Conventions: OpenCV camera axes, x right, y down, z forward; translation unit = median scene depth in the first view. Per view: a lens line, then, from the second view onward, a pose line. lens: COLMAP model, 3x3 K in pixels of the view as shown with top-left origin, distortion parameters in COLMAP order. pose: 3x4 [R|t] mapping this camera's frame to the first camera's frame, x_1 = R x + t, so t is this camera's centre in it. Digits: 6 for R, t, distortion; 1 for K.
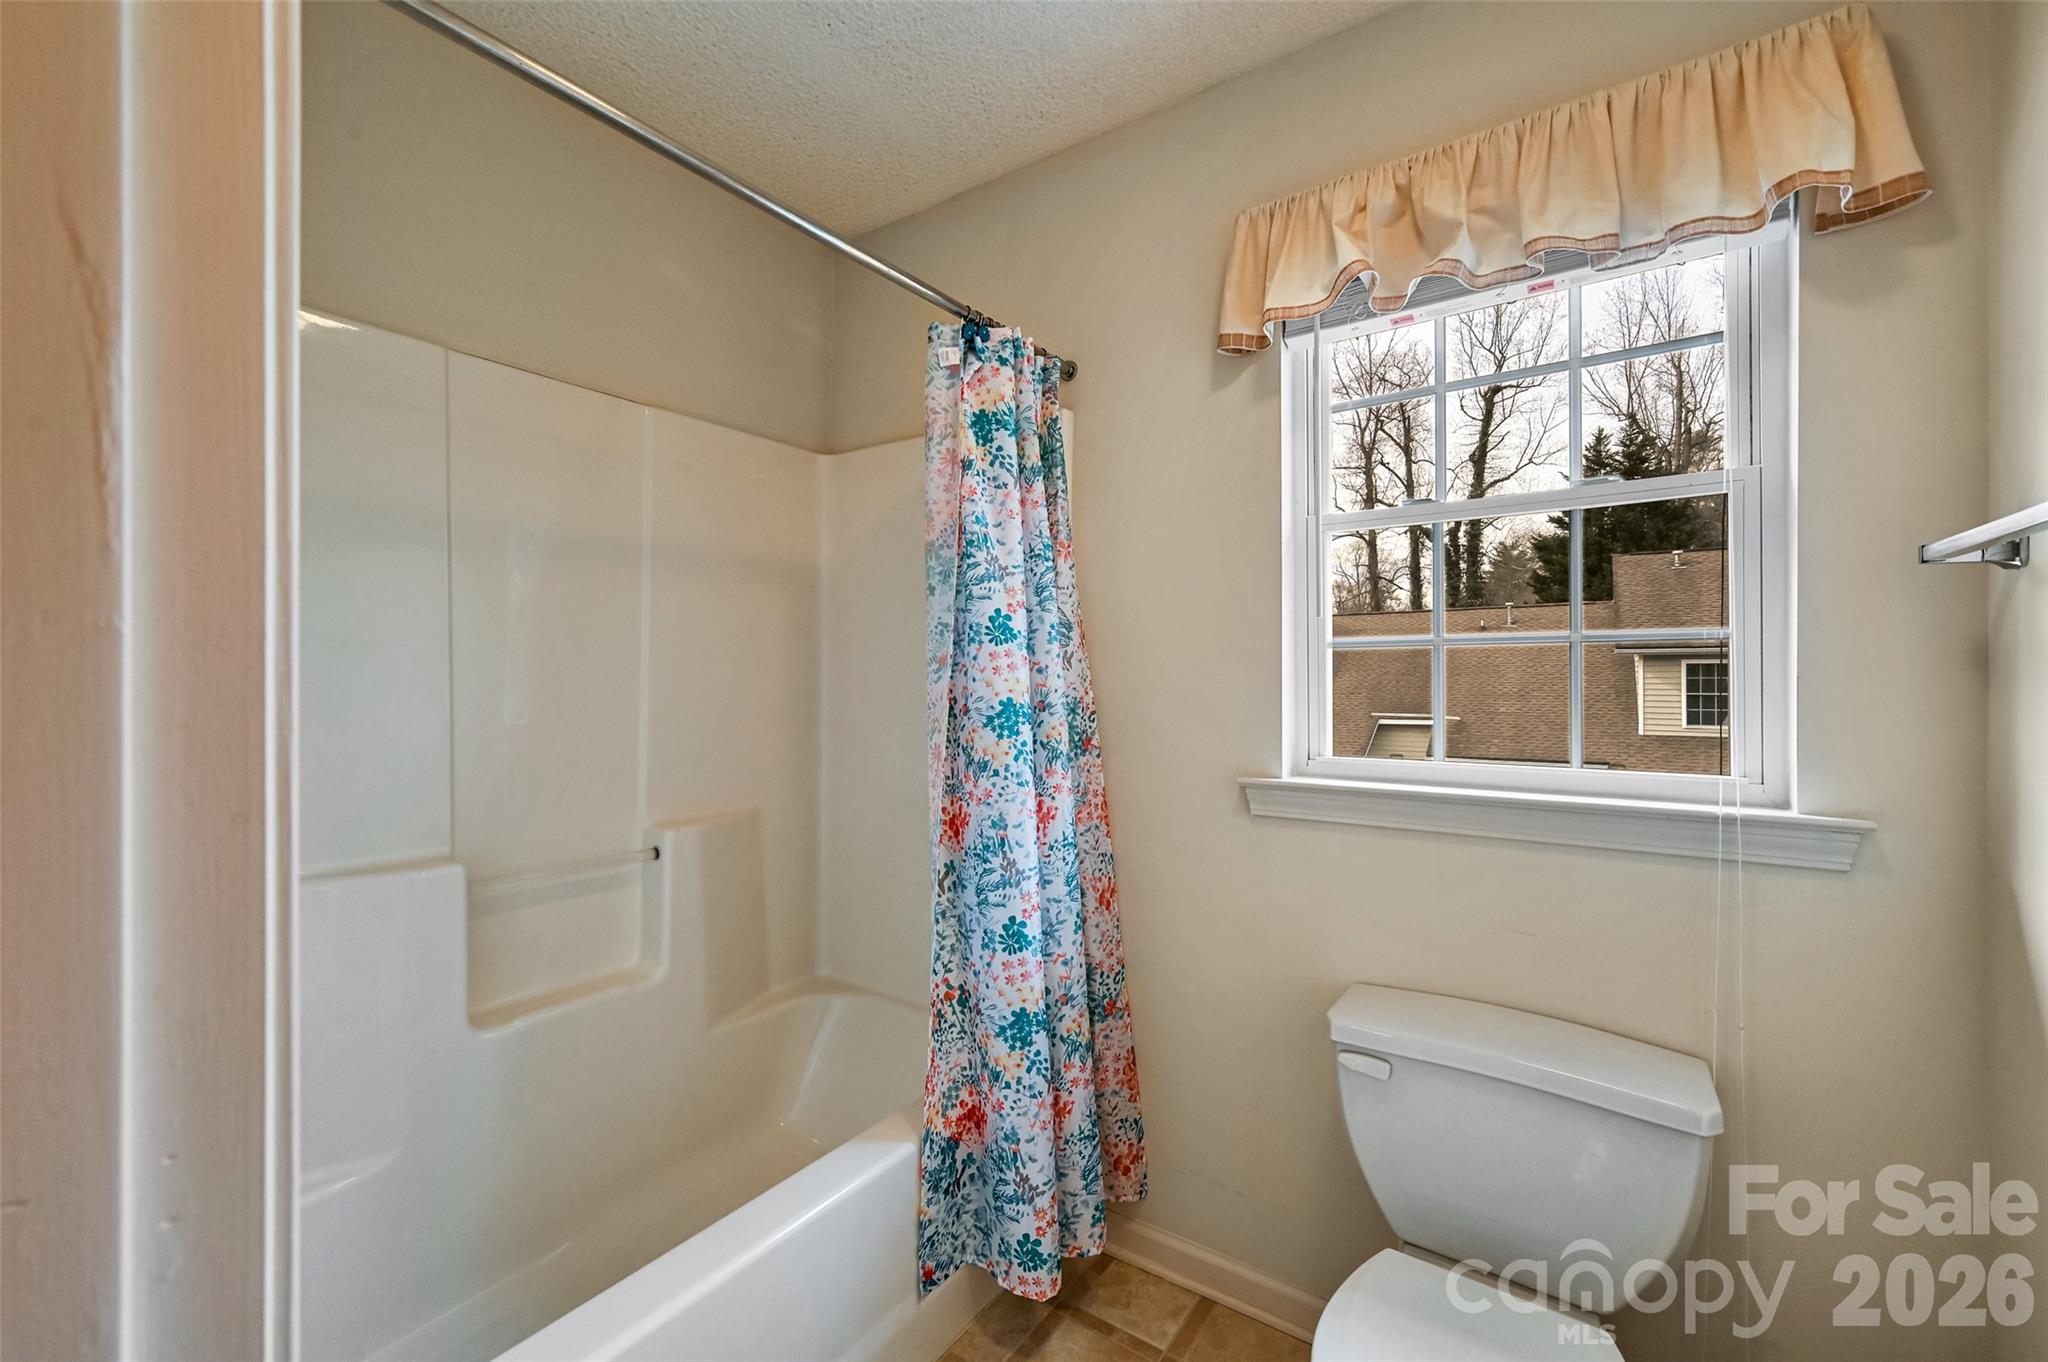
lens RADIAL K [[832.7, 0, 1028.6], [0, 832.7, 664.8], [0, 0, 1]] dist [-0.001772, 0.000404]
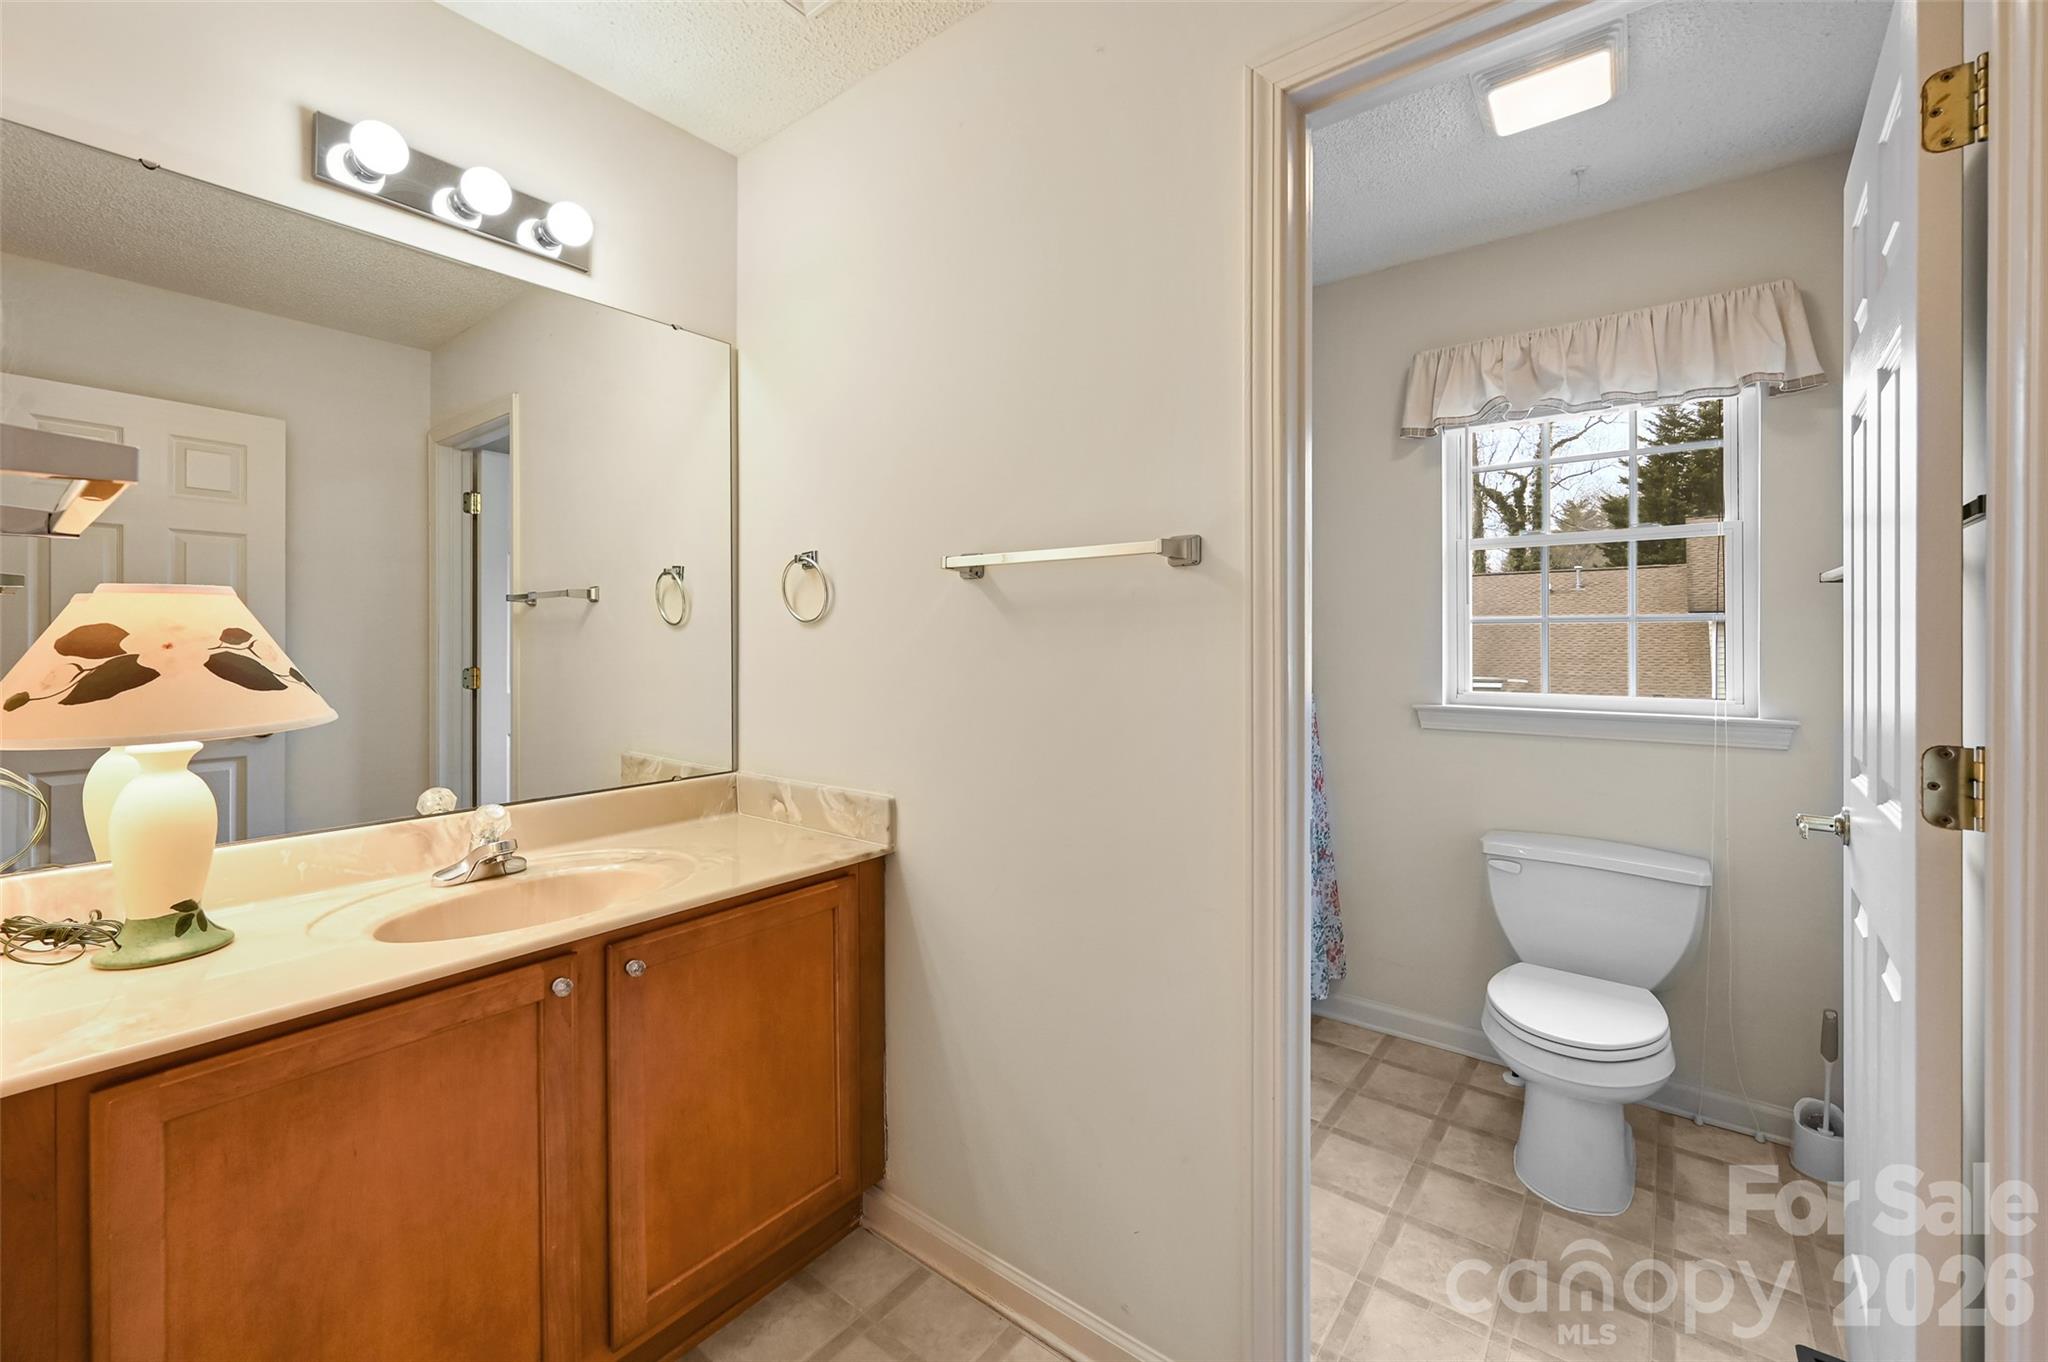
lens RADIAL K [[835.9, 0, 1027.1], [0, 835.9, 628.3], [0, 0, 1]] dist [0.000010, -0.000256]
pose [[0.998310, 0.000793, -0.058102, -0.448973], [-0.000749, 0.999999, 0.000785, -0.012334], [0.058103, -0.000741, 0.998310, -0.731032]]
